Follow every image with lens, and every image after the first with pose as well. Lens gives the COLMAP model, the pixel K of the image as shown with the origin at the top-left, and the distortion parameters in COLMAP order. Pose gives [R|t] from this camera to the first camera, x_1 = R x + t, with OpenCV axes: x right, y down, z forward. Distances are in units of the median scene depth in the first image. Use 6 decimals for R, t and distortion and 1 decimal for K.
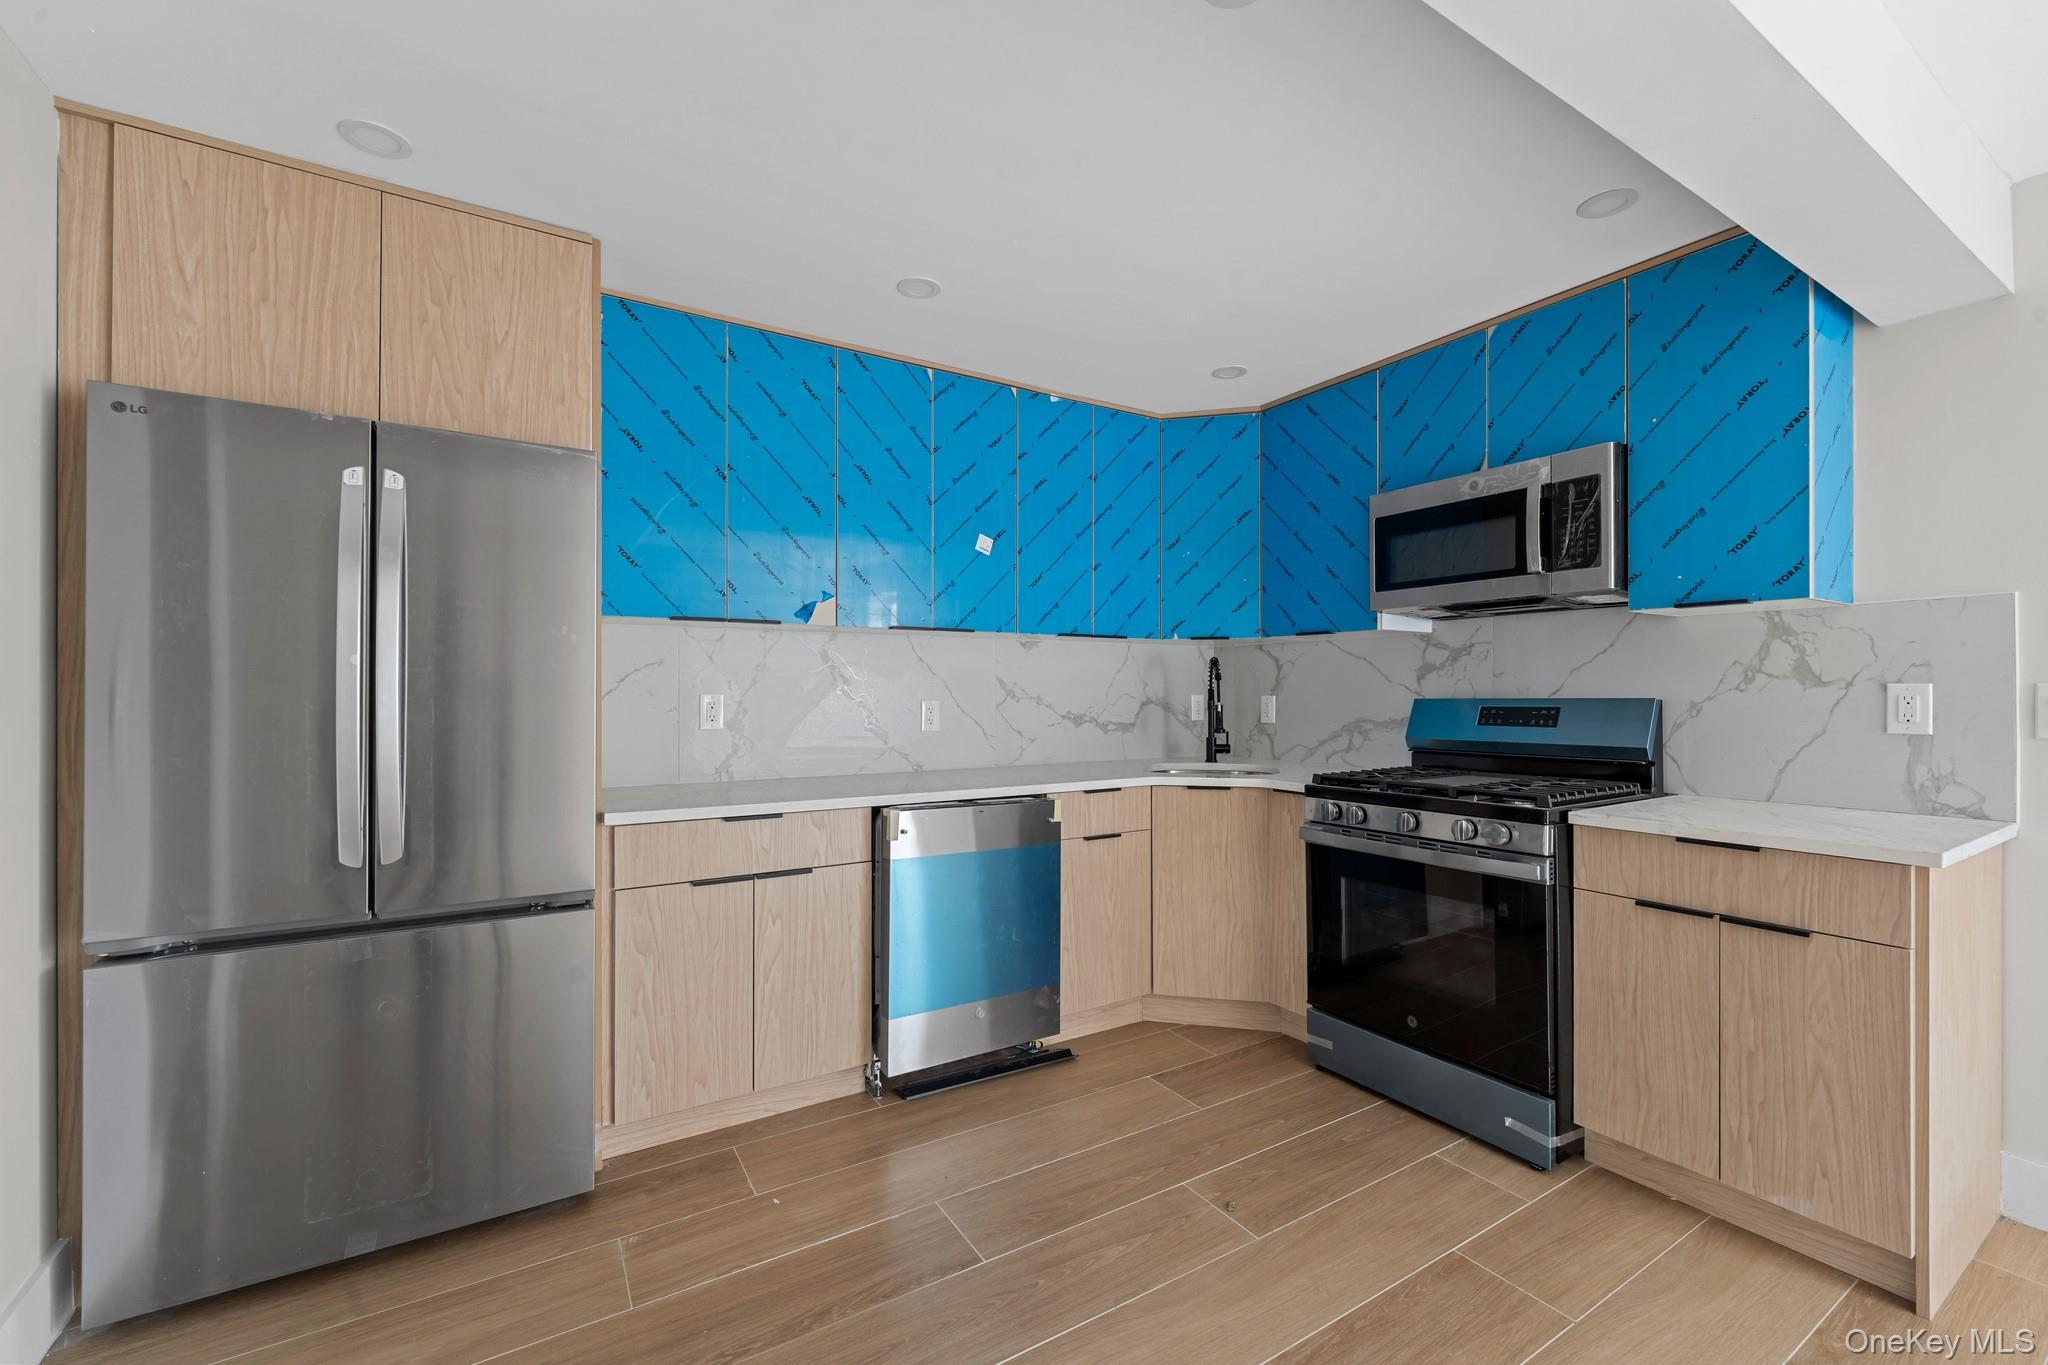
lens RADIAL K [[835.9, 0, 1026.4], [0, 835.9, 694.9], [0, 0, 1]] dist [-0.002226, -0.000158]
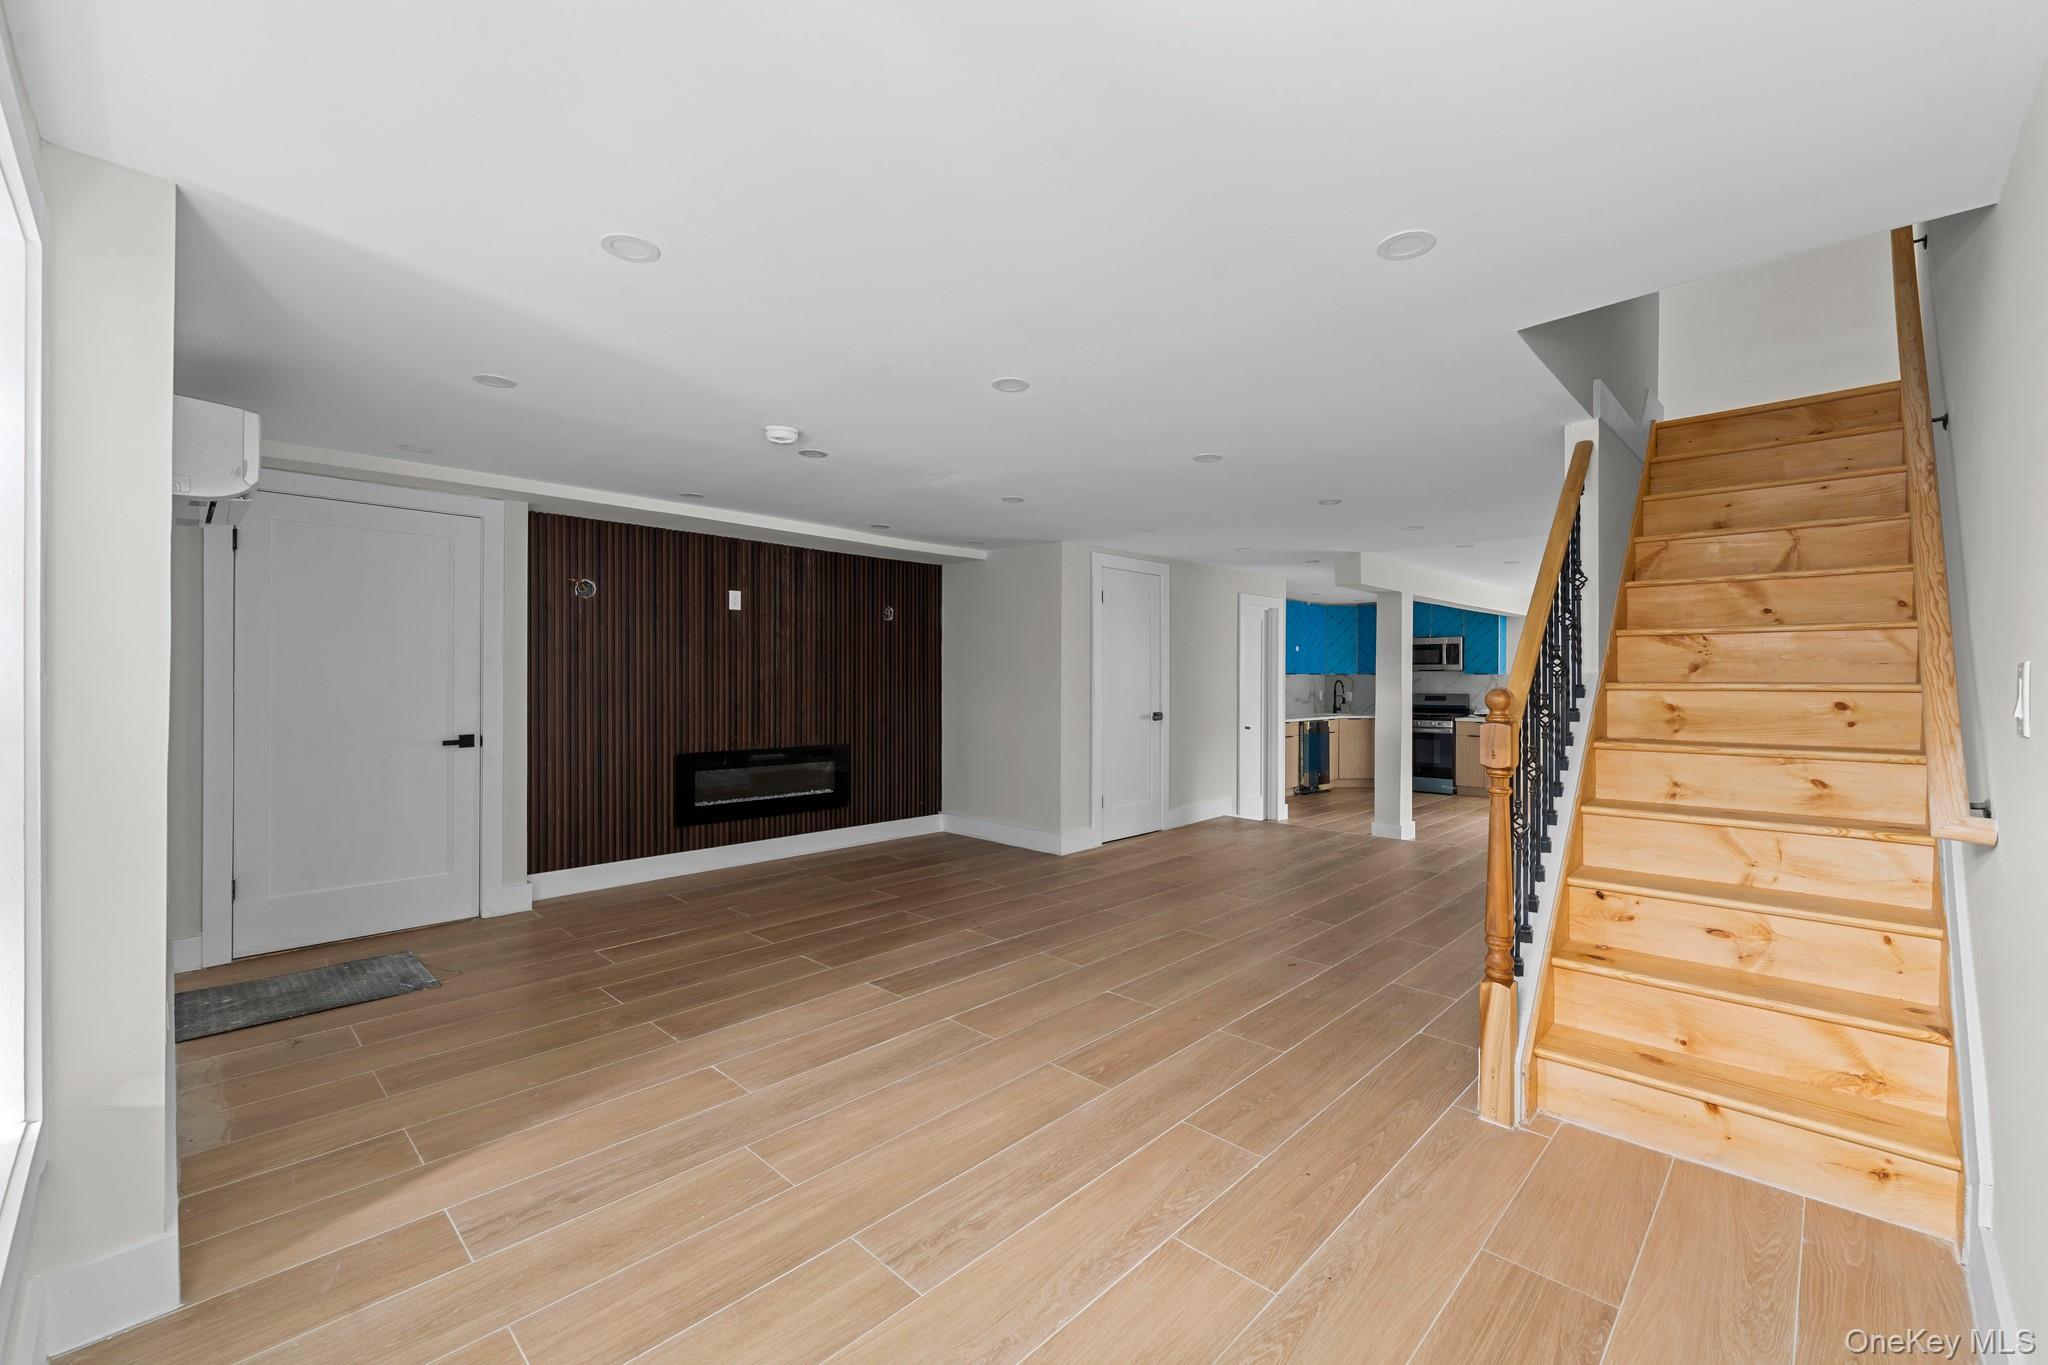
lens RADIAL K [[835.9, 0, 1020.1], [0, 835.9, 681.7], [0, 0, 1]] dist [-0.002226, -0.000158]
pose [[0.971874, 0.004505, 0.235460, -2.499229], [-0.004377, 0.999990, -0.001065, -0.043227], [-0.235462, 0.000004, 0.971883, -2.634986]]
